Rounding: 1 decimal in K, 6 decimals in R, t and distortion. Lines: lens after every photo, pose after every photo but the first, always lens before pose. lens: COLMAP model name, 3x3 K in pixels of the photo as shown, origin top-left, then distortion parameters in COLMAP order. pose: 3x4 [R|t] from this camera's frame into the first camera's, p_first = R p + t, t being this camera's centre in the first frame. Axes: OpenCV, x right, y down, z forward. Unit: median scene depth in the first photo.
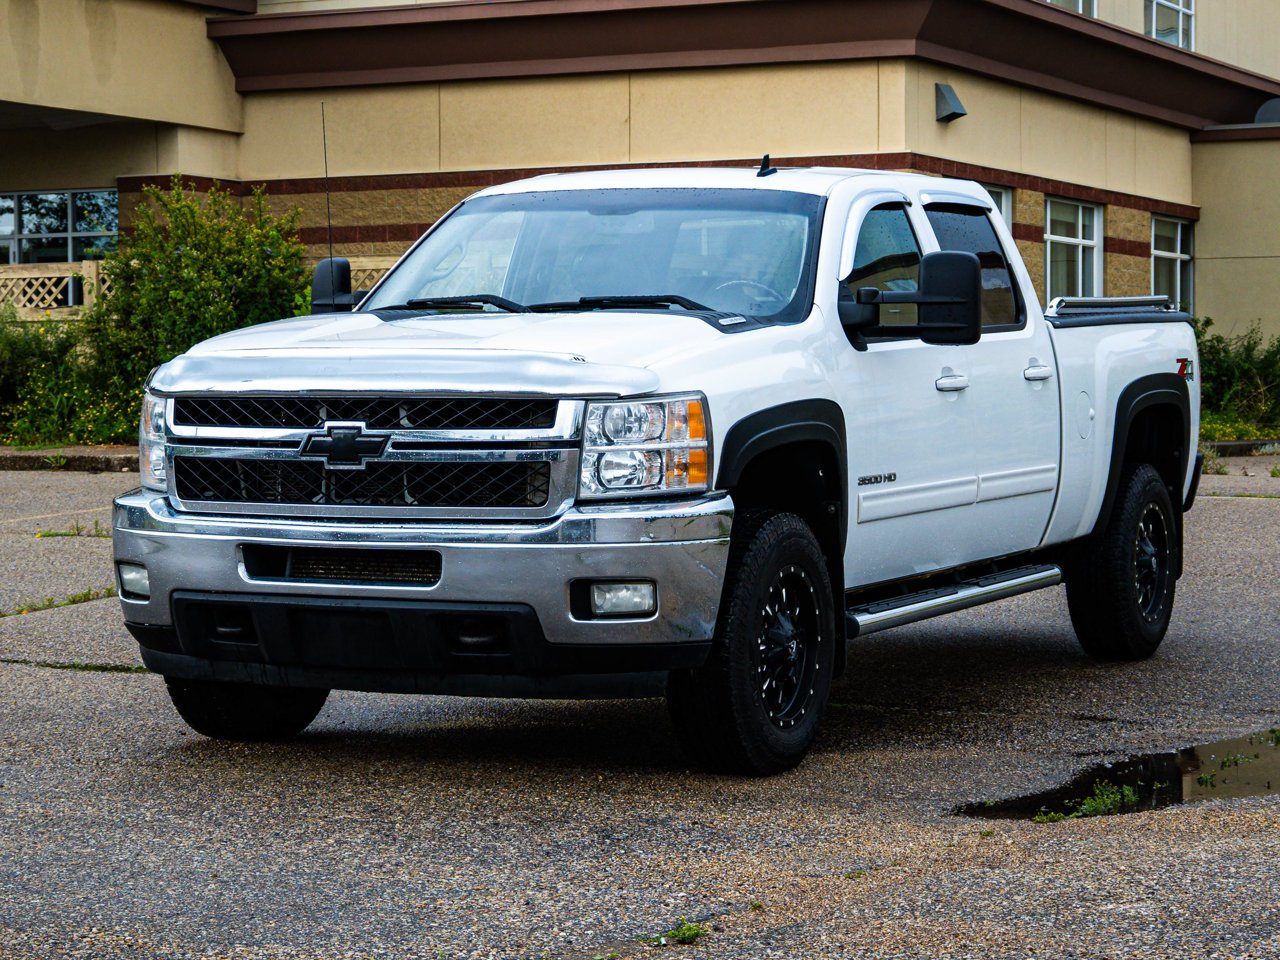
lens RADIAL K [[2873.8, 0, 640.2], [0, 2873.8, 480.2], [0, 0, 1]] dist [-0.101039, 0.000000]
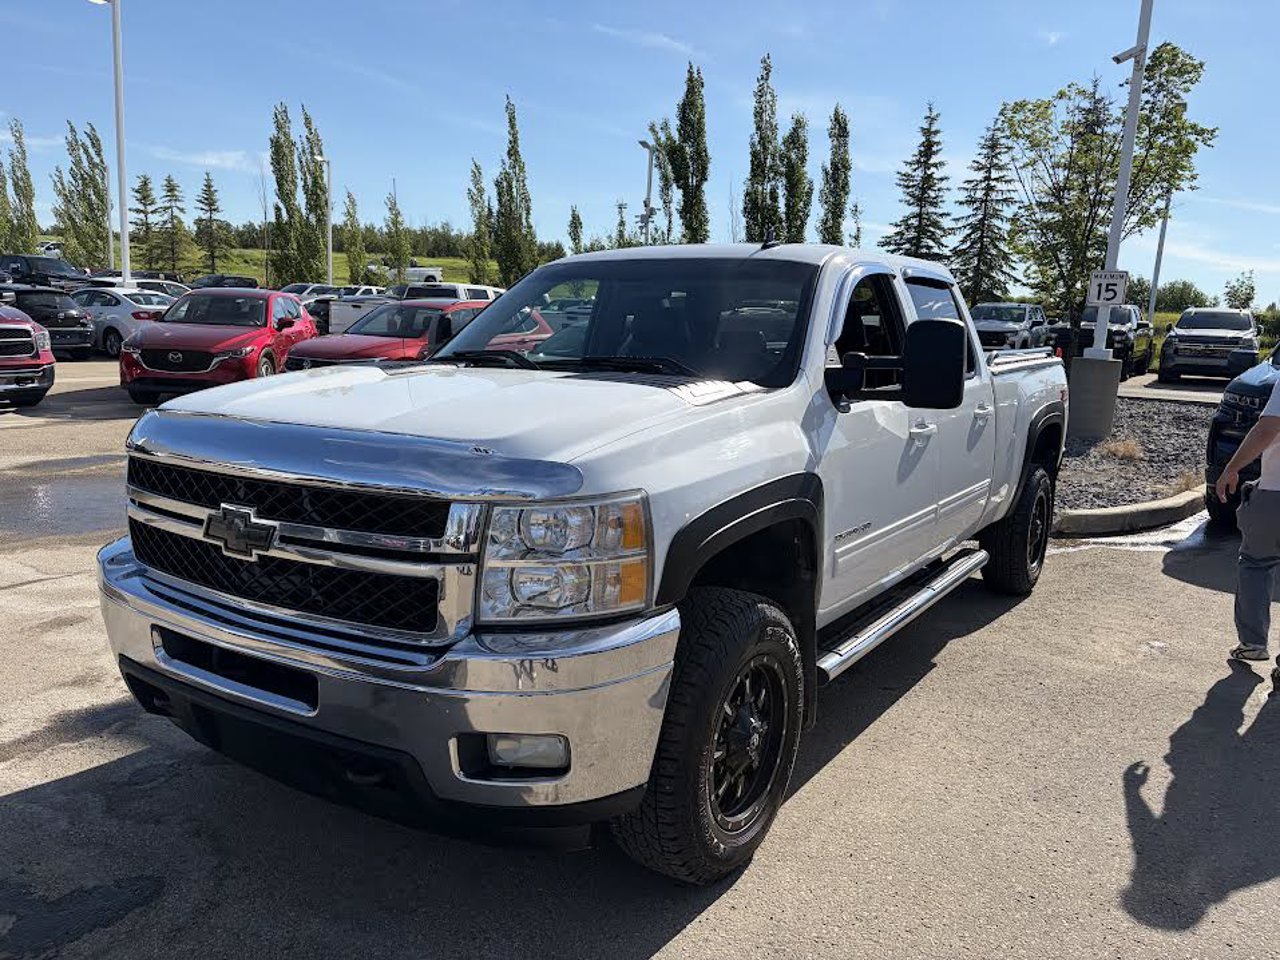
lens RADIAL K [[930.4, 0, 641.6], [0, 930.4, 485.7], [0, 0, 1]] dist [-0.004802, 0.000898]
pose [[0.990150, 0.042442, -0.133422, 0.056147], [-0.027936, 0.993674, 0.108771, -0.060632], [0.137194, -0.103972, 0.985072, 0.733565]]
